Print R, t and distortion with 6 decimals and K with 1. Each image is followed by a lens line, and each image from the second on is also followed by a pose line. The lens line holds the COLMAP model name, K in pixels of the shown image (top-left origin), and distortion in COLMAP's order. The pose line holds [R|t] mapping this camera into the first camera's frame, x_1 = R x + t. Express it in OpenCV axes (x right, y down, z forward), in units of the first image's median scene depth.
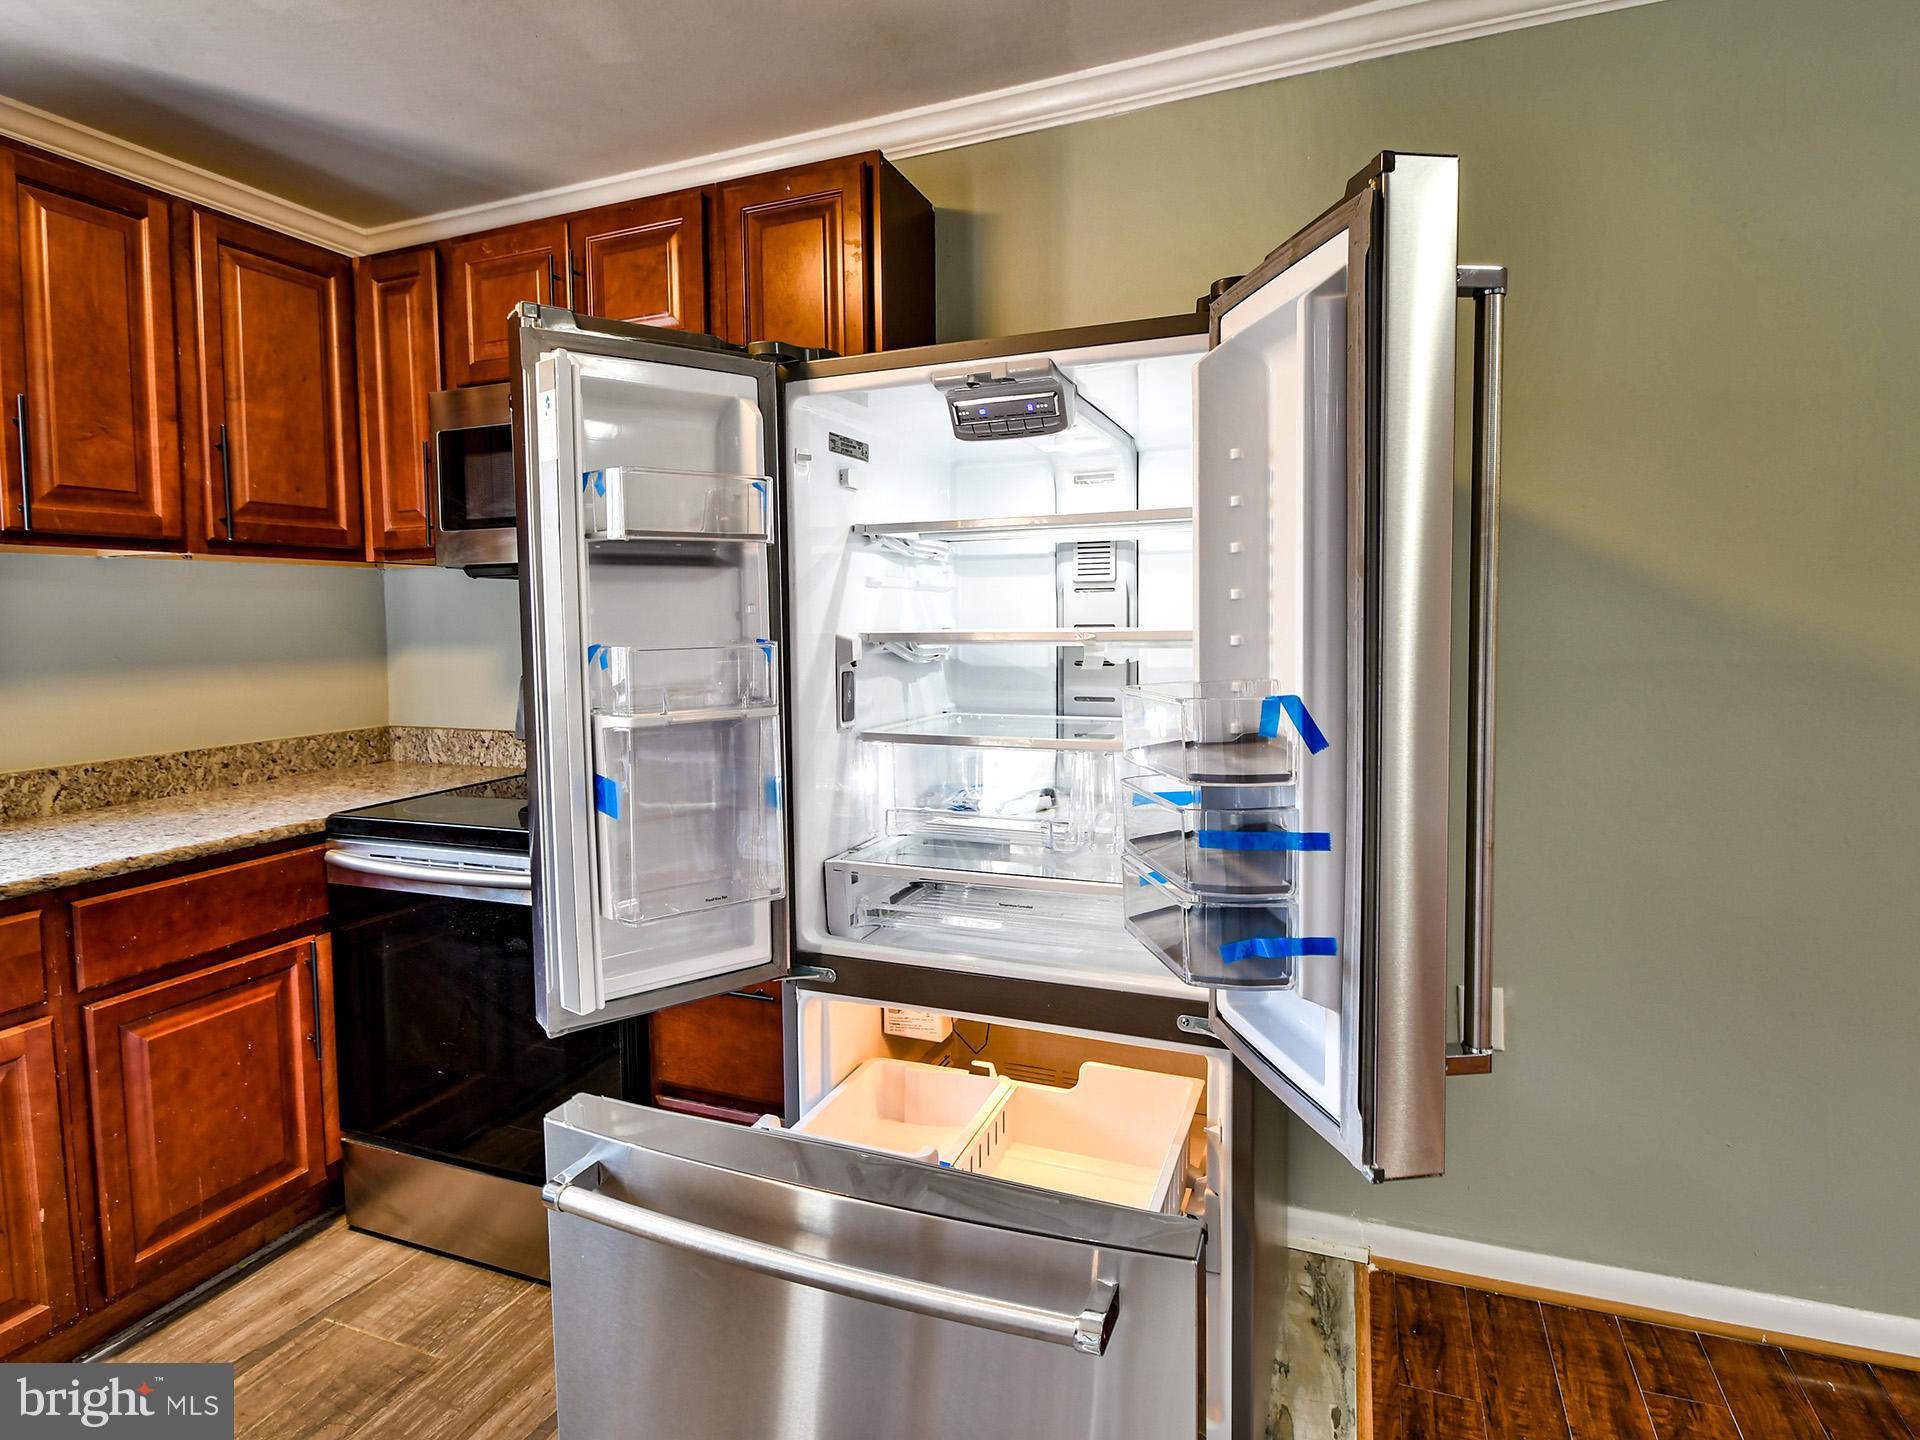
lens RADIAL K [[1025.2, 0, 931.3], [0, 1025.2, 670.6], [0, 0, 1]] dist [0.031048, -0.032997]
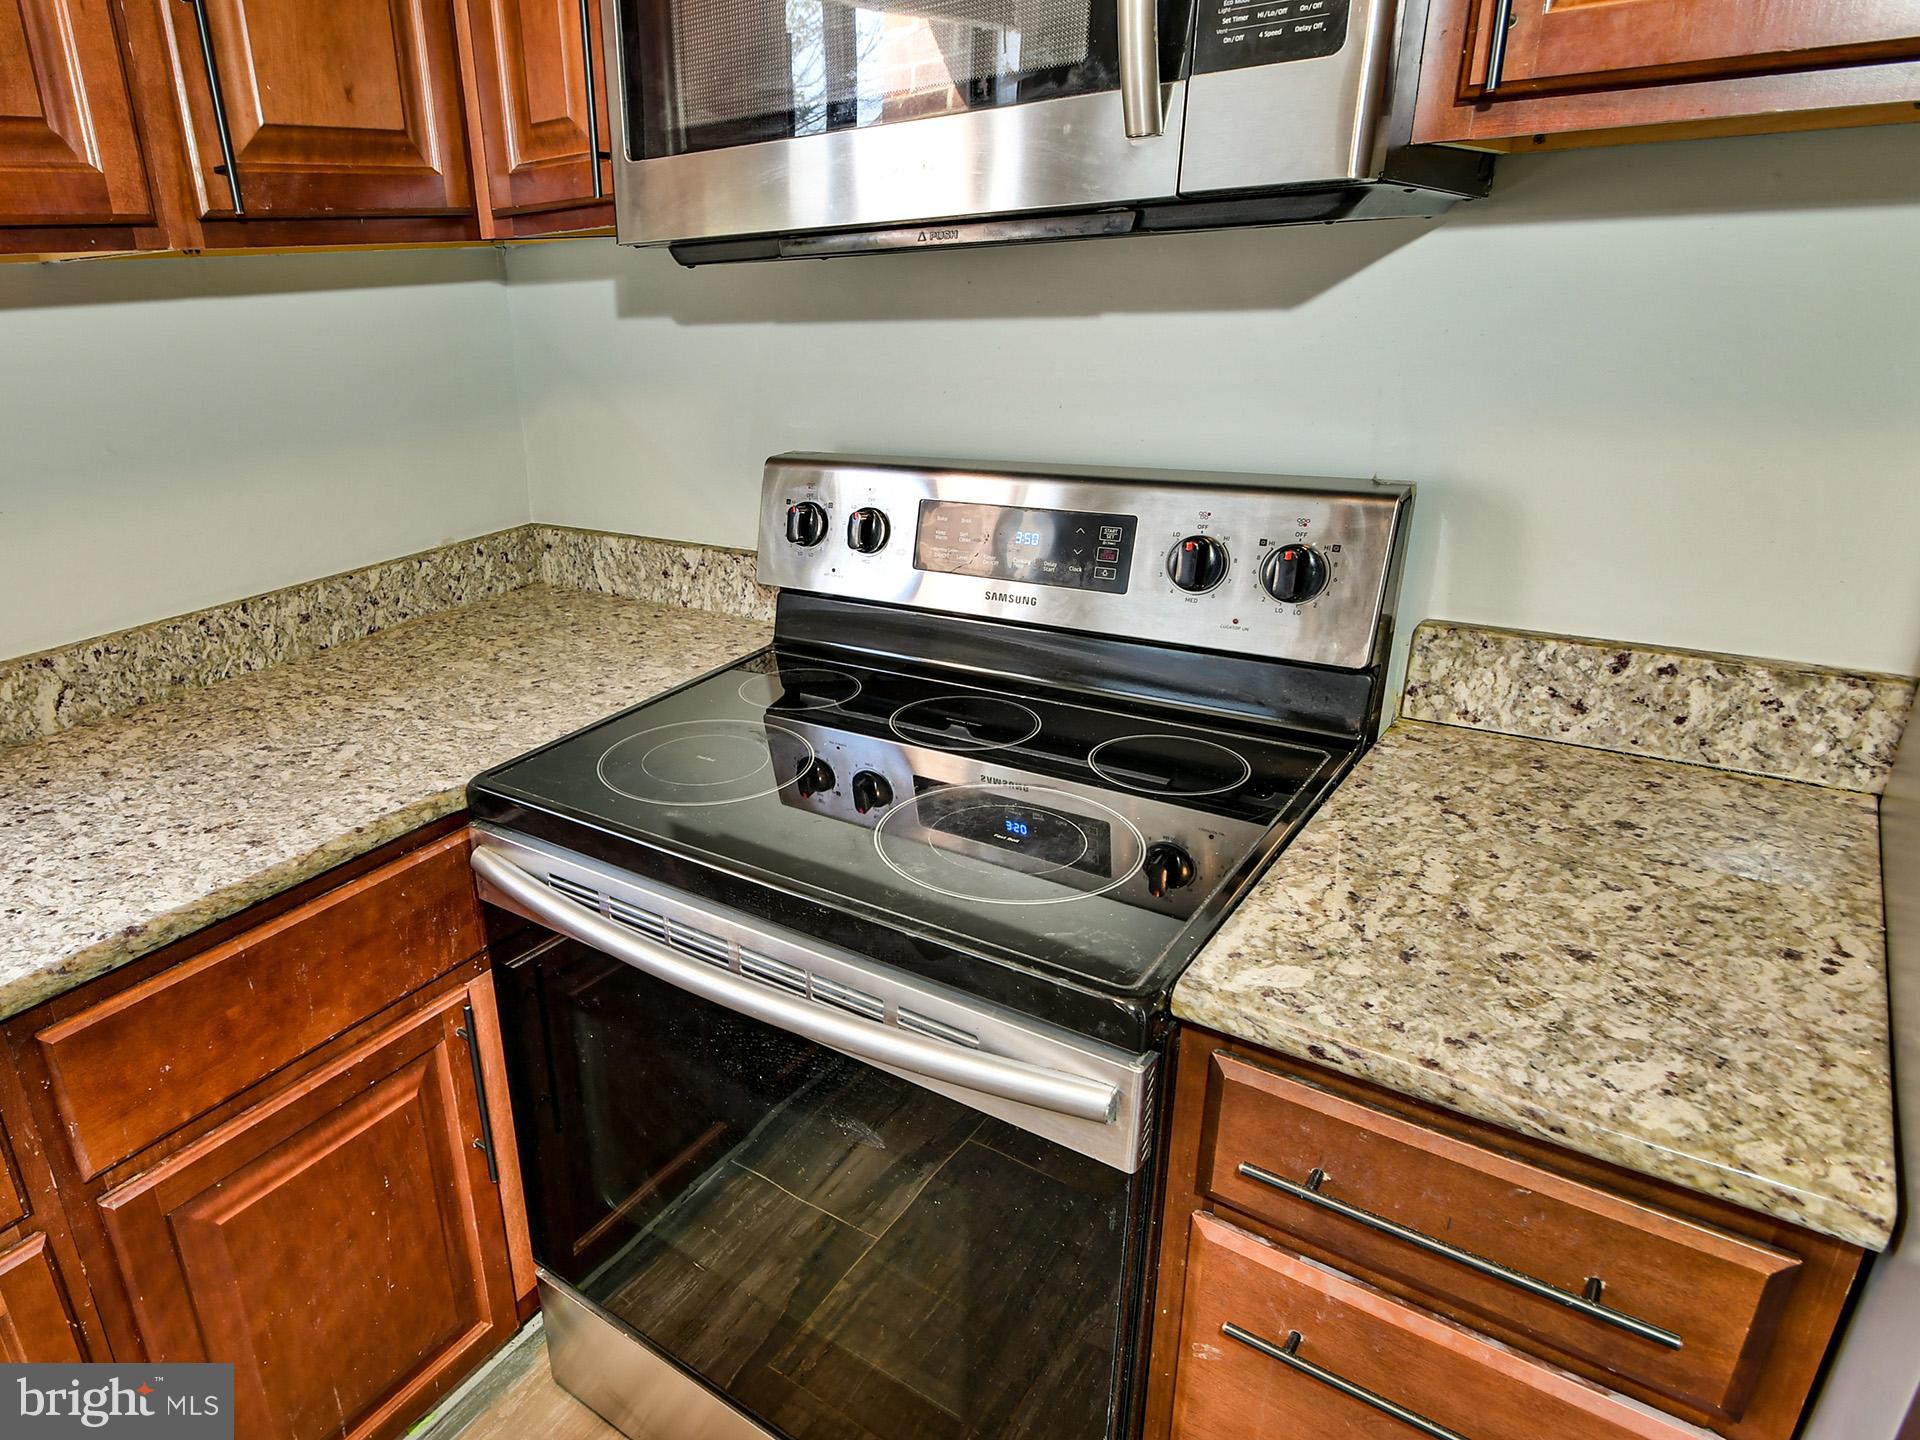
lens RADIAL K [[1177.7, 0, 680.0], [0, 1177.7, 741.0], [0, 0, 1]] dist [0.005397, 0.000923]
pose [[0.945962, 0.076792, -0.315053, -0.301580], [0.032001, 0.944706, 0.326352, -0.070124], [0.322694, -0.318799, 0.891199, 0.517352]]
